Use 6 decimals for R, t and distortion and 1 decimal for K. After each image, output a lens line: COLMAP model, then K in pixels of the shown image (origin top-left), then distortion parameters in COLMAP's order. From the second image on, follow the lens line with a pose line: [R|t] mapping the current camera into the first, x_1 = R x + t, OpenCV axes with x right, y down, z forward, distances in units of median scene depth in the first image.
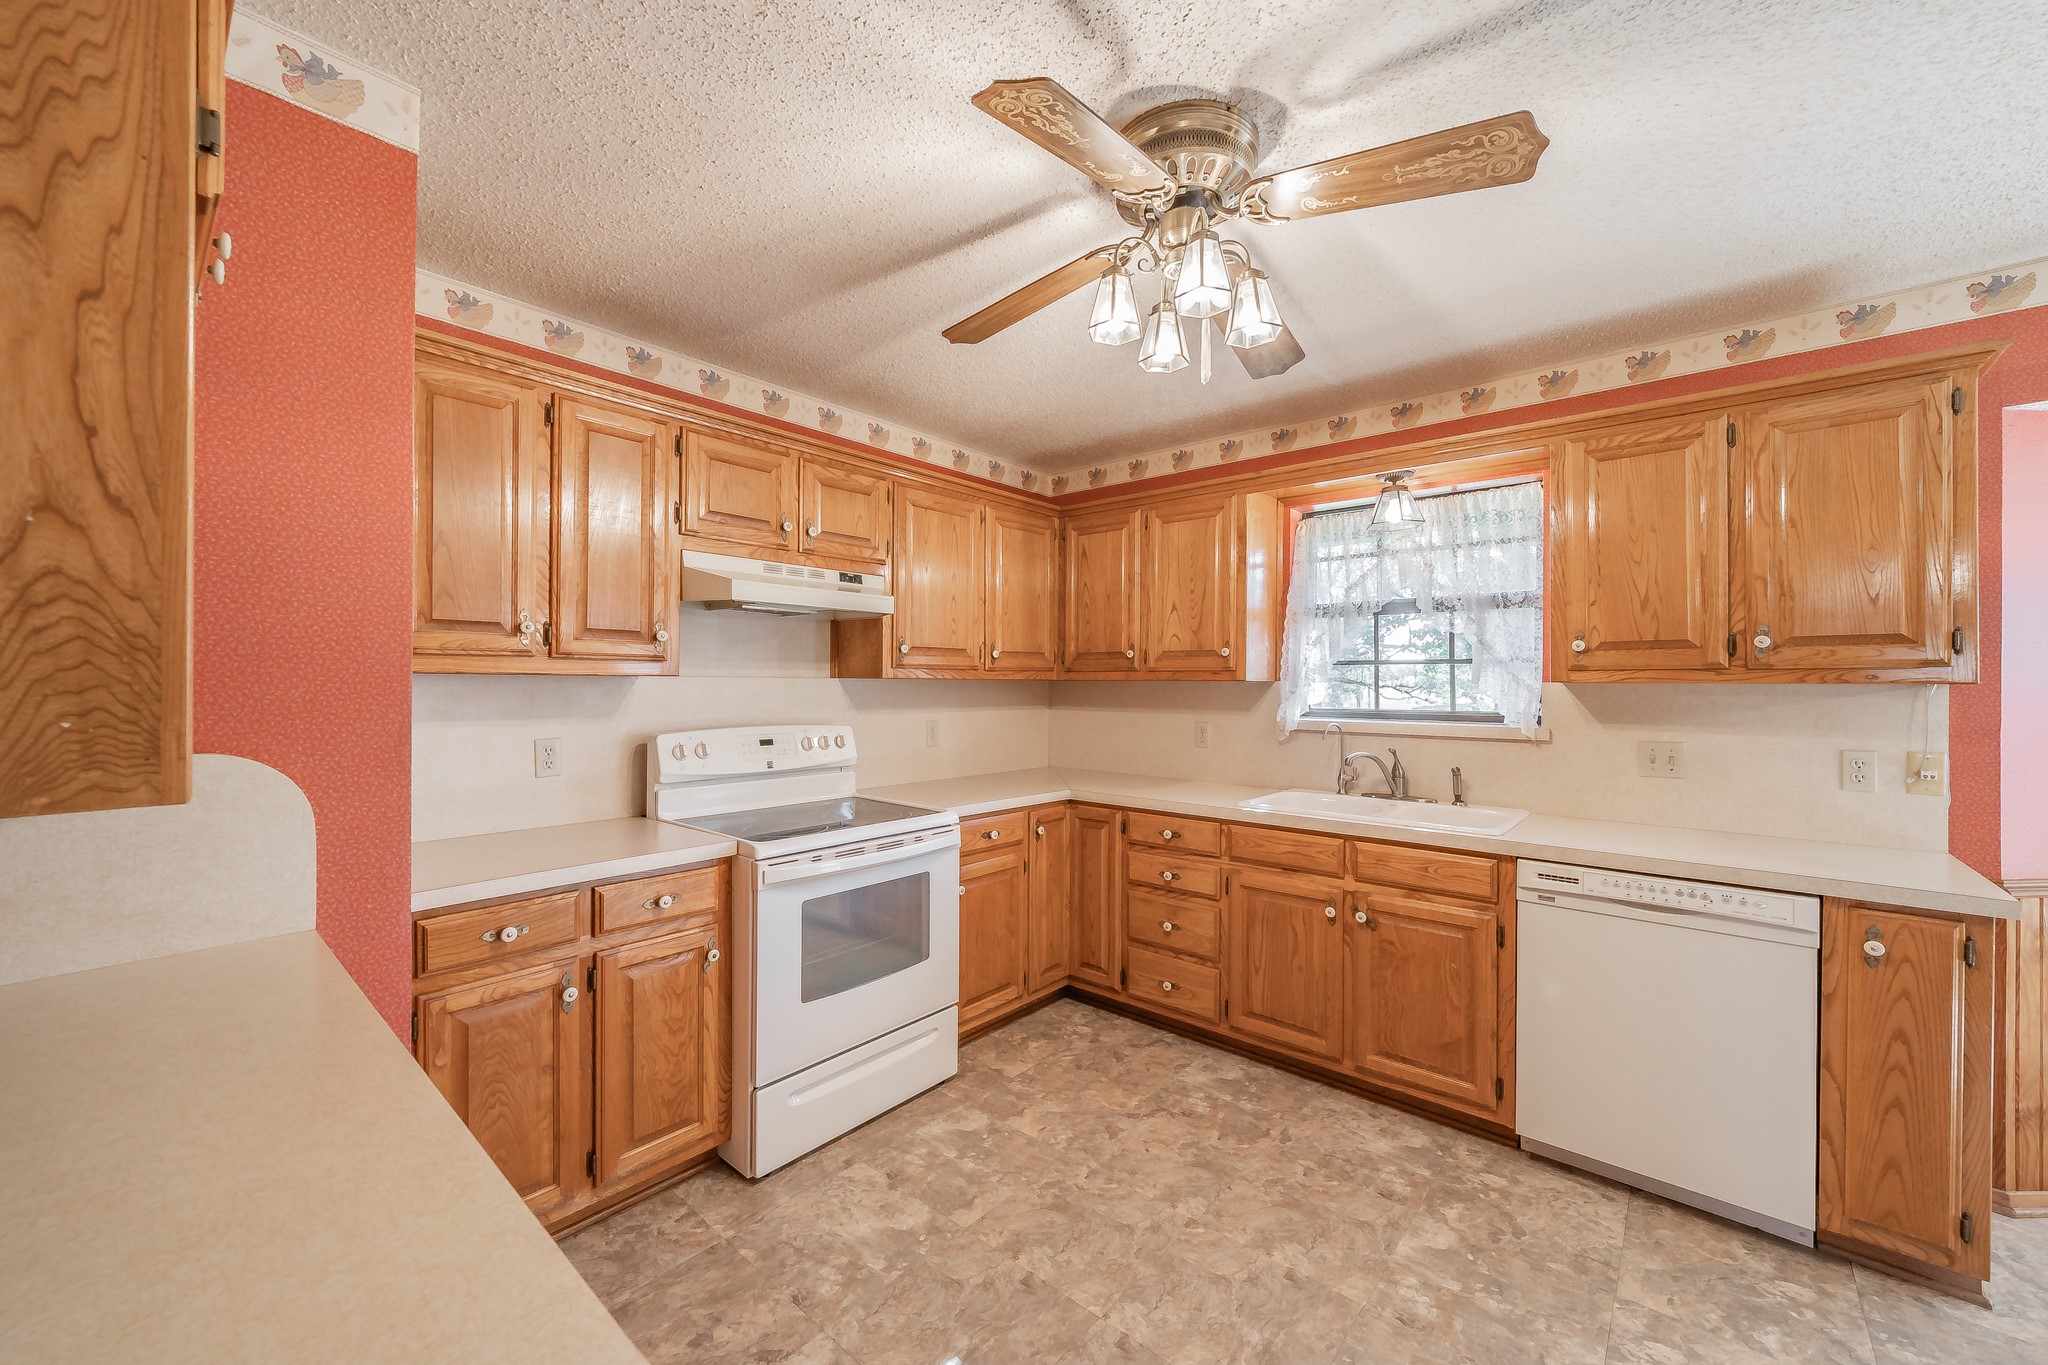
lens RADIAL K [[812.6, 0, 1019.0], [0, 812.6, 679.8], [0, 0, 1]] dist [-0.001385, 0.000641]
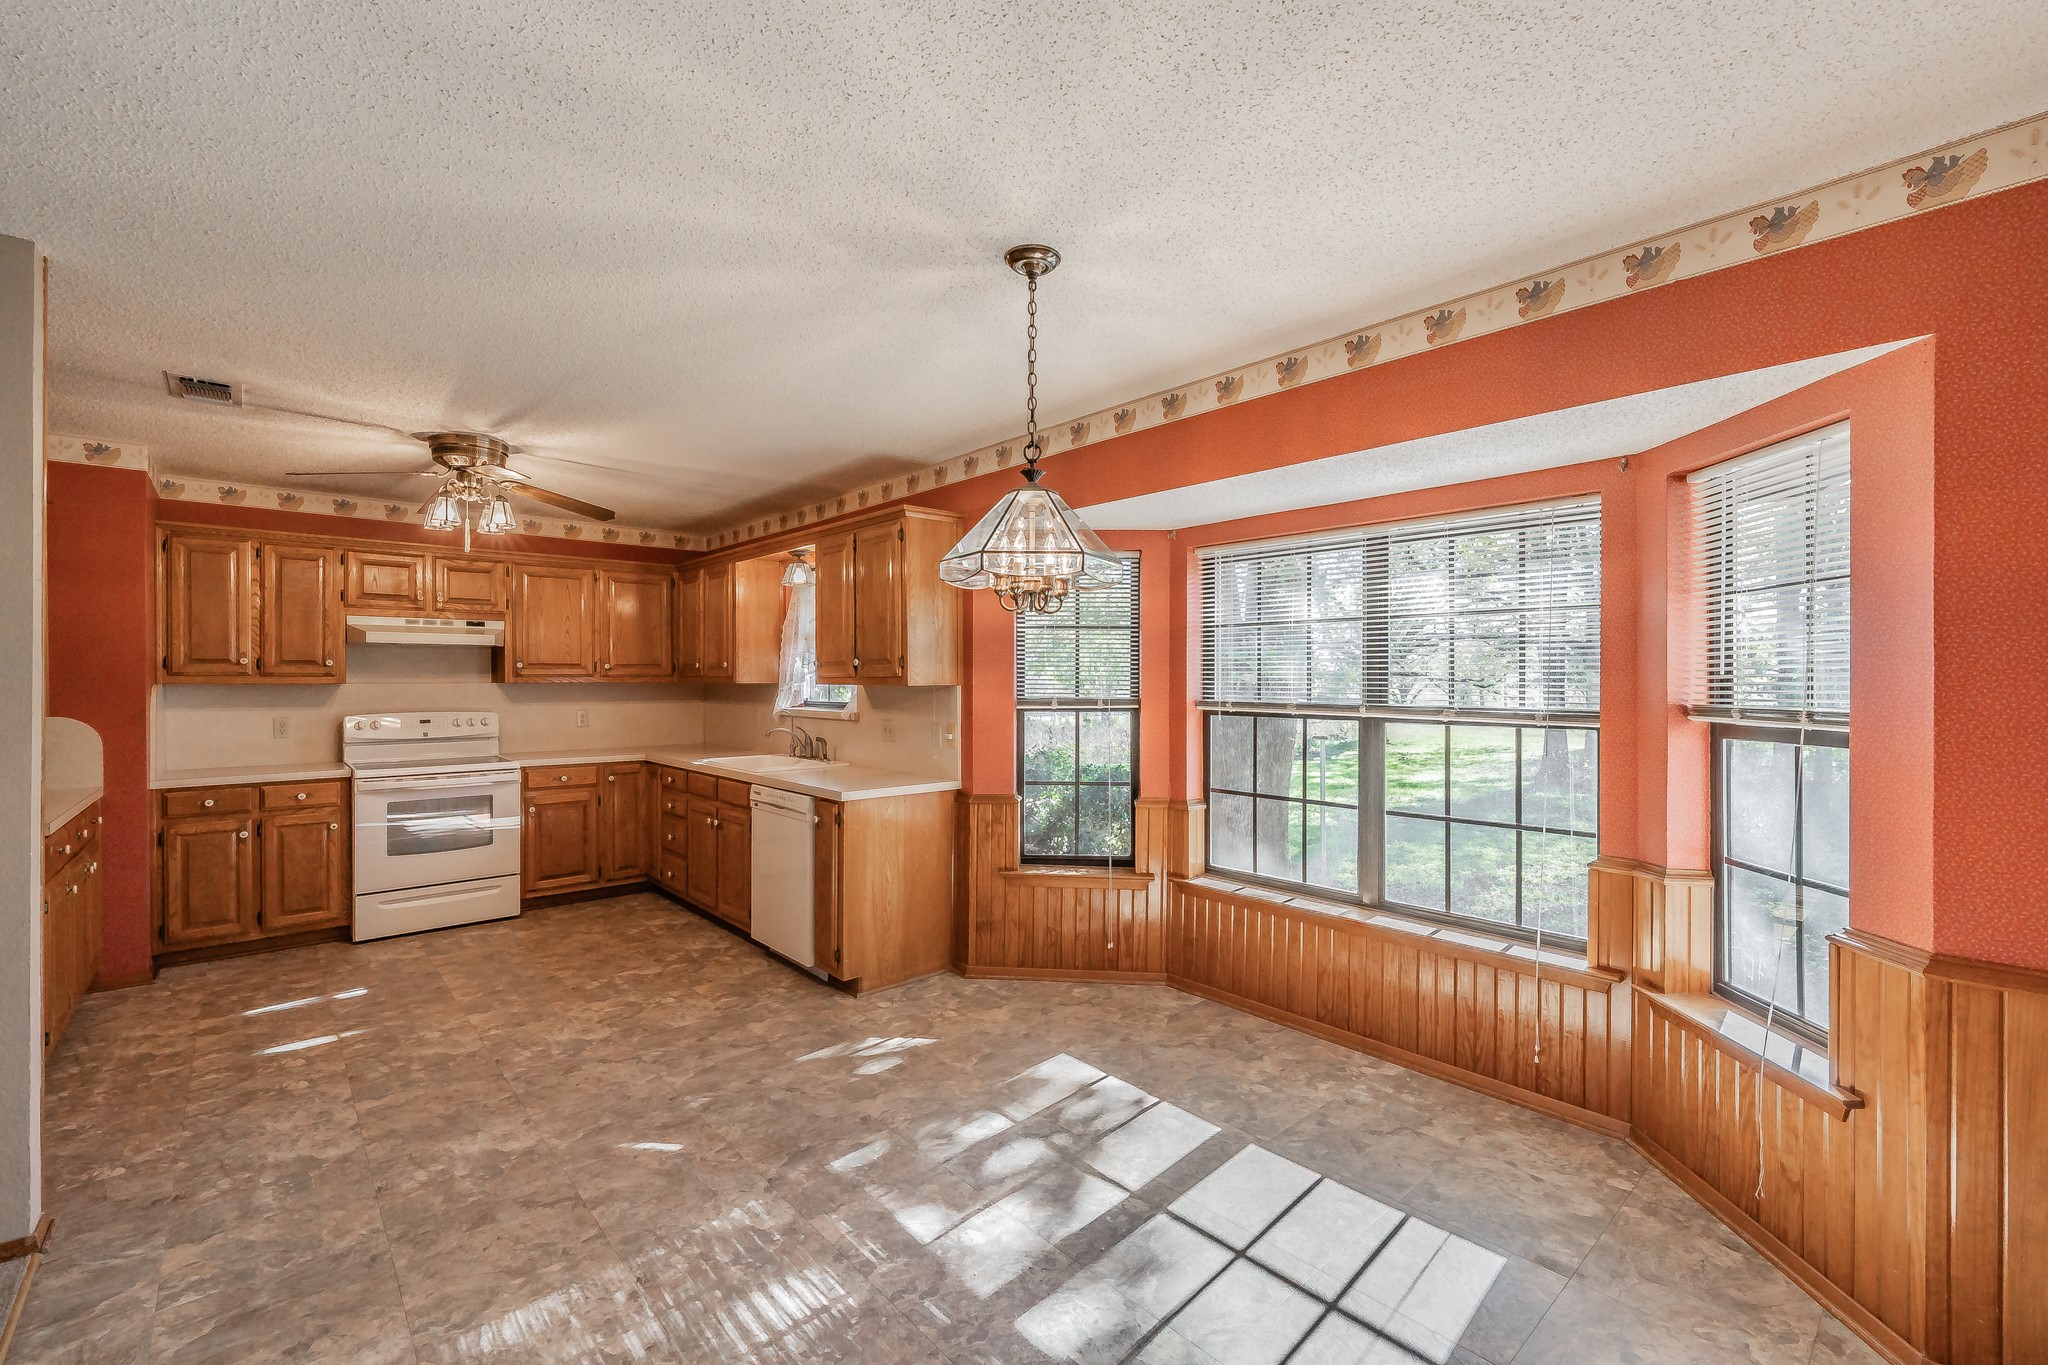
lens RADIAL K [[891.4, 0, 1015.4], [0, 891.4, 678.5], [0, 0, 1]] dist [0.000778, -0.000557]
pose [[0.991578, -0.006704, -0.129336, 1.430769], [0.007259, 0.999966, 0.003815, -0.014242], [0.129306, -0.004722, 0.991594, -0.859301]]
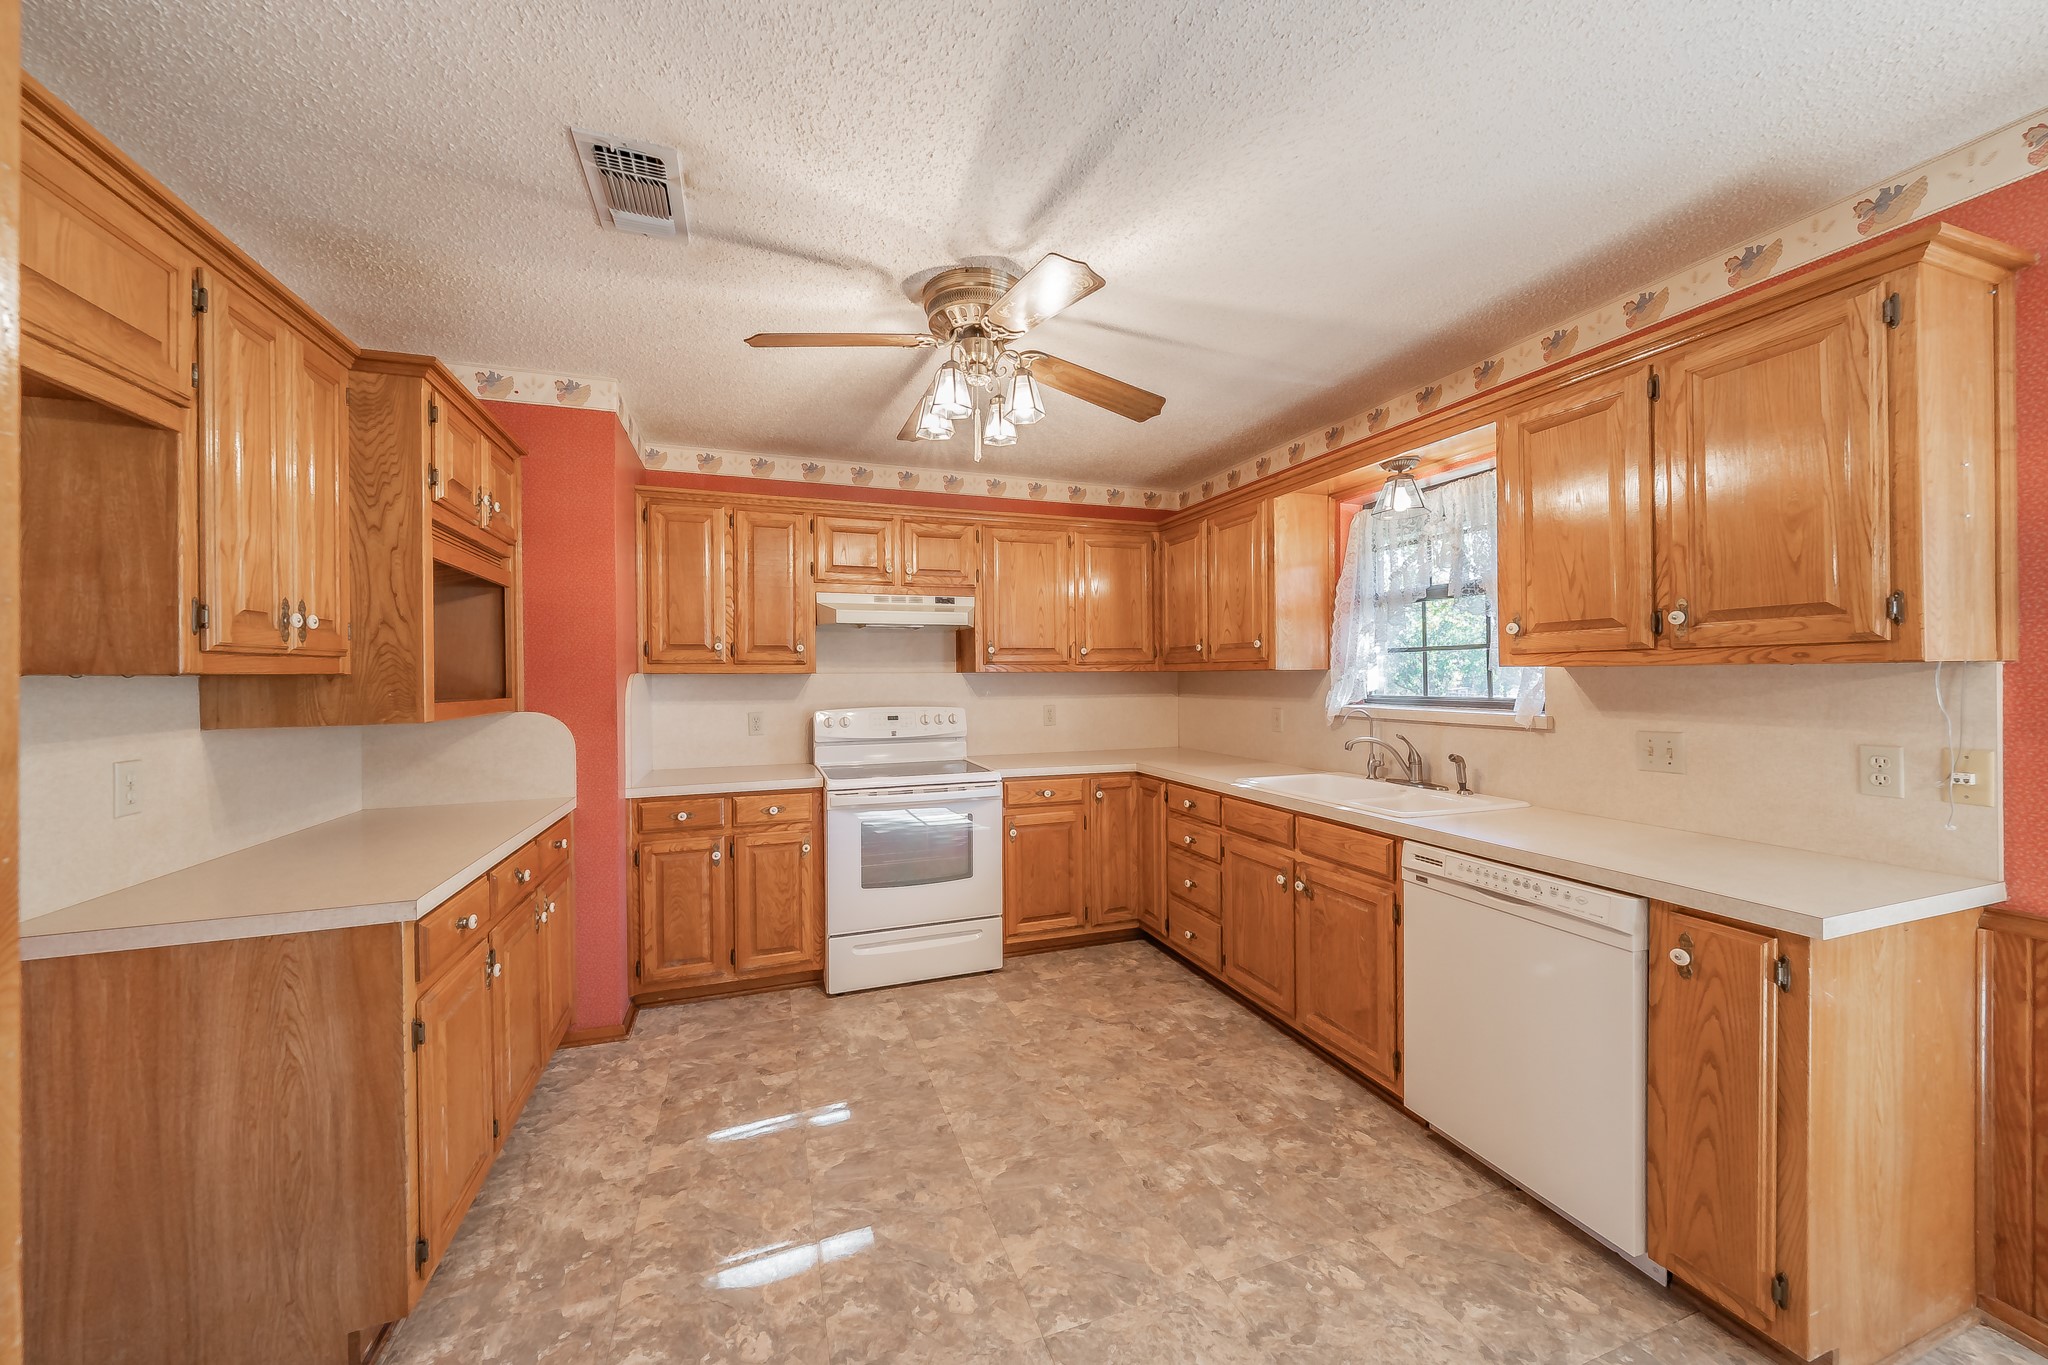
lens RADIAL K [[752.1, 0, 997.6], [0, 752.1, 675.7], [0, 0, 1]] dist [-0.001573, 0.000030]
pose [[0.864779, -0.012505, -0.501997, 0.644320], [0.014469, 0.999895, 0.000017, 0.005500], [0.501944, -0.007278, 0.864869, -0.079657]]
